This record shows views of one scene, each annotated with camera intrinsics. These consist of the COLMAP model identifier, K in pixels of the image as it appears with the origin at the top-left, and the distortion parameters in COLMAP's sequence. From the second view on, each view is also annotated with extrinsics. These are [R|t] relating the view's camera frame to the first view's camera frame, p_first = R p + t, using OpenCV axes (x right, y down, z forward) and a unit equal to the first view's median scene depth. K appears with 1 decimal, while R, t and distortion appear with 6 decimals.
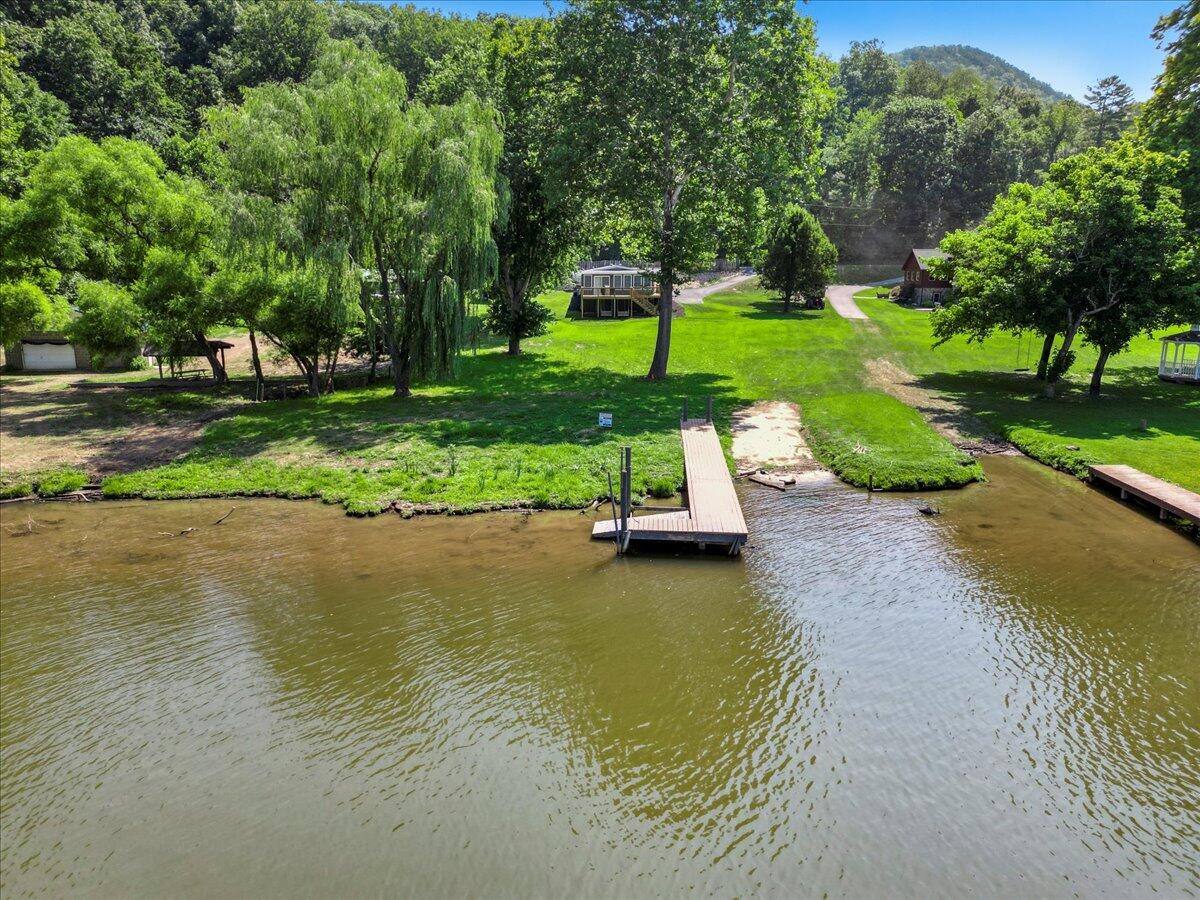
lens RADIAL K [[843.4, 0, 600.0], [0, 843.4, 450.0], [0, 0, 1]] dist [0.057738, -0.042612]
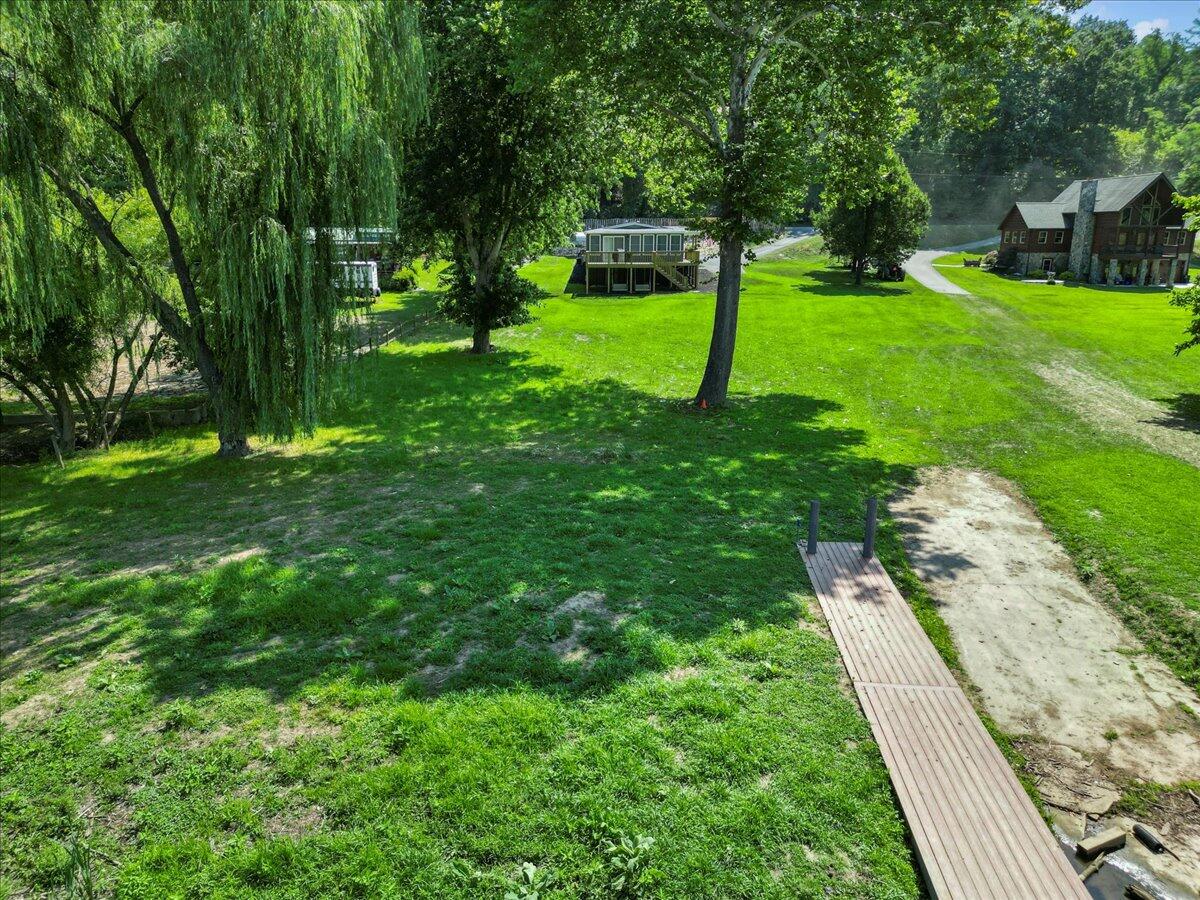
lens RADIAL K [[843.4, 0, 600.0], [0, 843.4, 450.0], [0, 0, 1]] dist [0.057738, -0.042612]
pose [[0.999936, 0.003080, -0.010924, -0.001564], [-0.002683, 0.999341, 0.036198, -0.058191], [0.011028, -0.036166, 0.999285, 0.321904]]
